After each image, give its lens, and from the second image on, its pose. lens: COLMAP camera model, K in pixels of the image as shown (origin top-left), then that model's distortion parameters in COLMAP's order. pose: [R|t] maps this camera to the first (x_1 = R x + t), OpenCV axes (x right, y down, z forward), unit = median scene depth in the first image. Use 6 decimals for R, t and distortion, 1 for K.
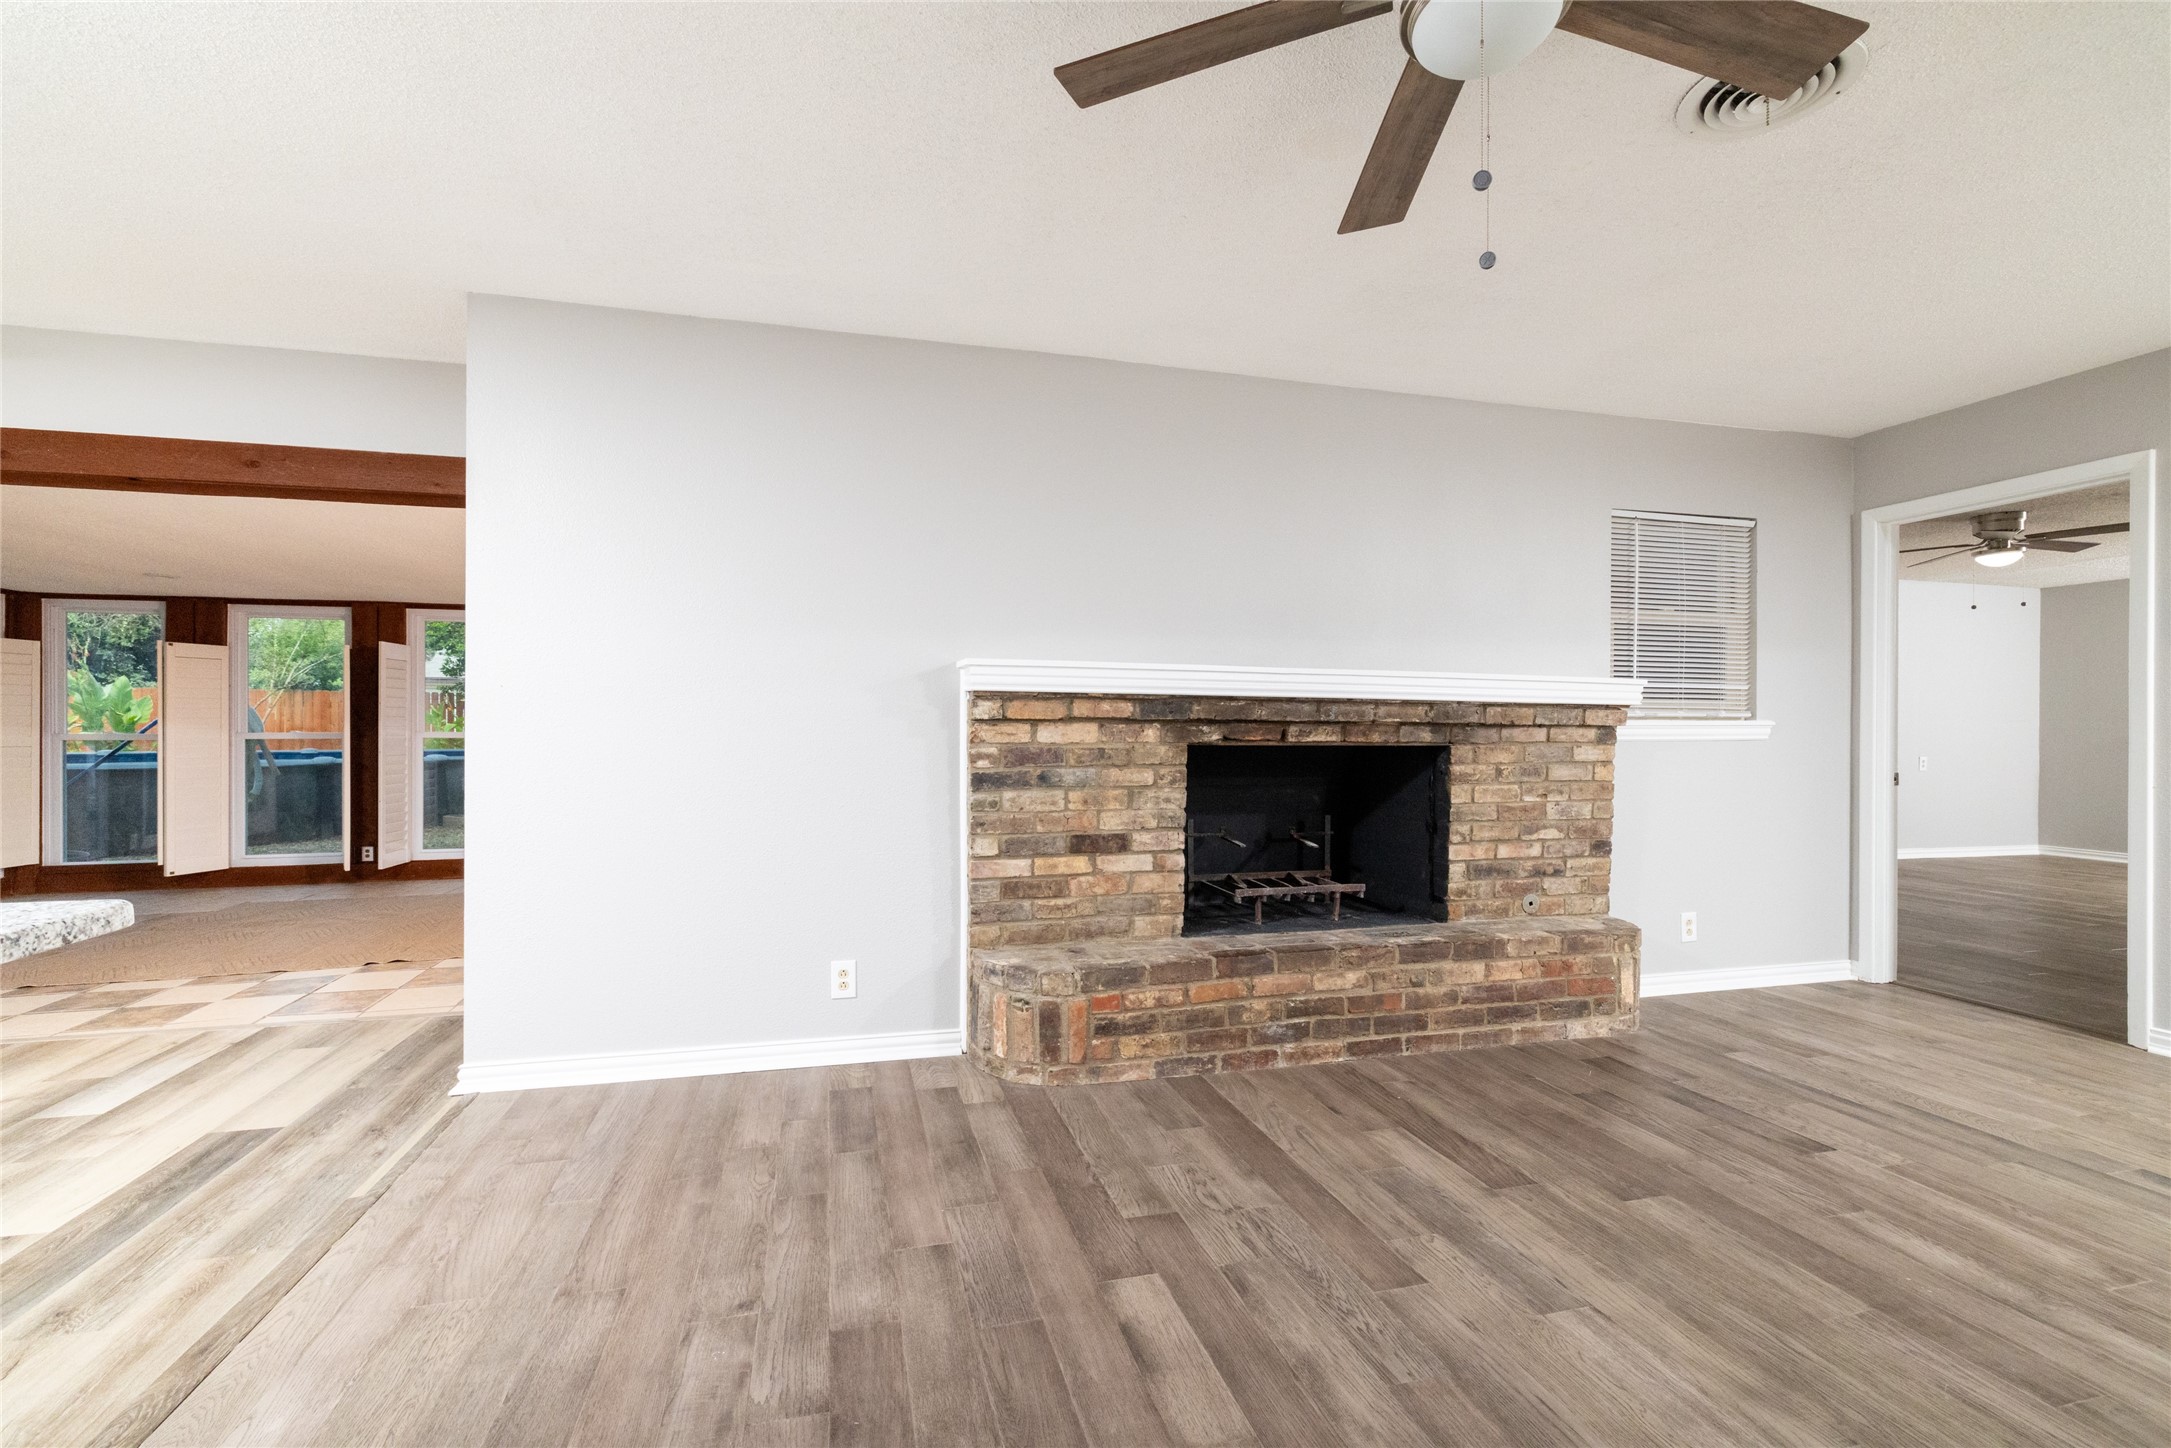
lens RADIAL K [[949.6, 0, 1100.3], [0, 949.6, 734.7], [0, 0, 1]] dist [0.000780, 0.001127]
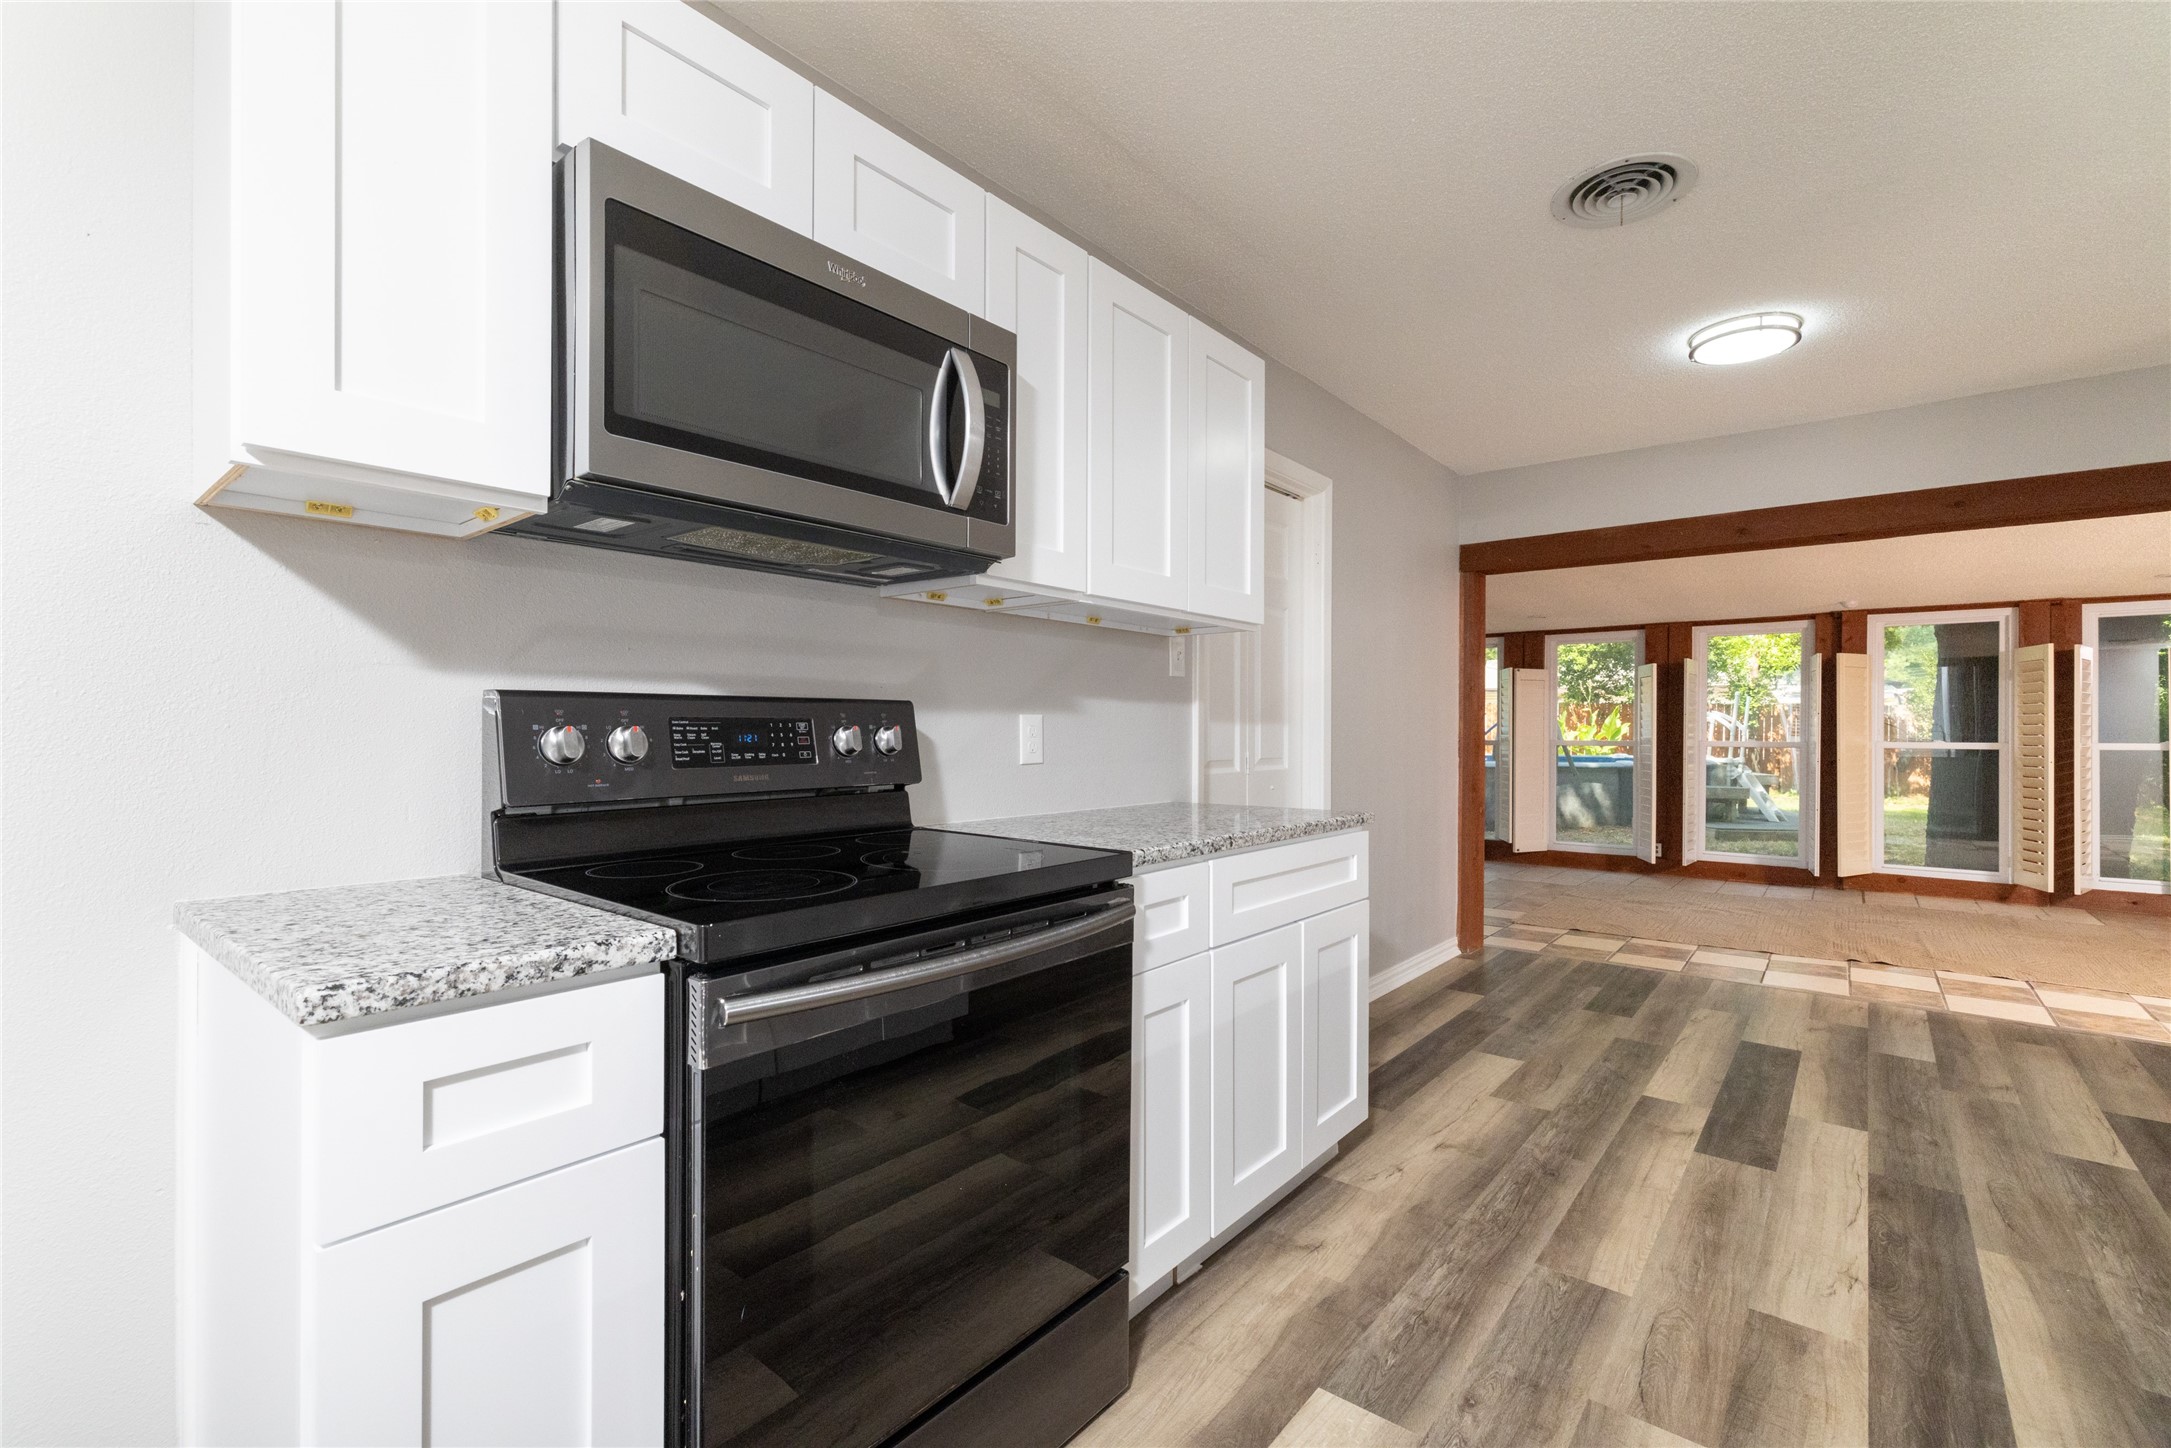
lens RADIAL K [[949.6, 0, 1095.2], [0, 949.6, 730.8], [0, 0, 1]] dist [0.000780, 0.001127]
pose [[0.575230, 0.002161, -0.817989, -0.557975], [-0.010270, 0.999937, -0.004581, -0.005762], [0.817927, 0.011036, 0.575215, -0.453825]]
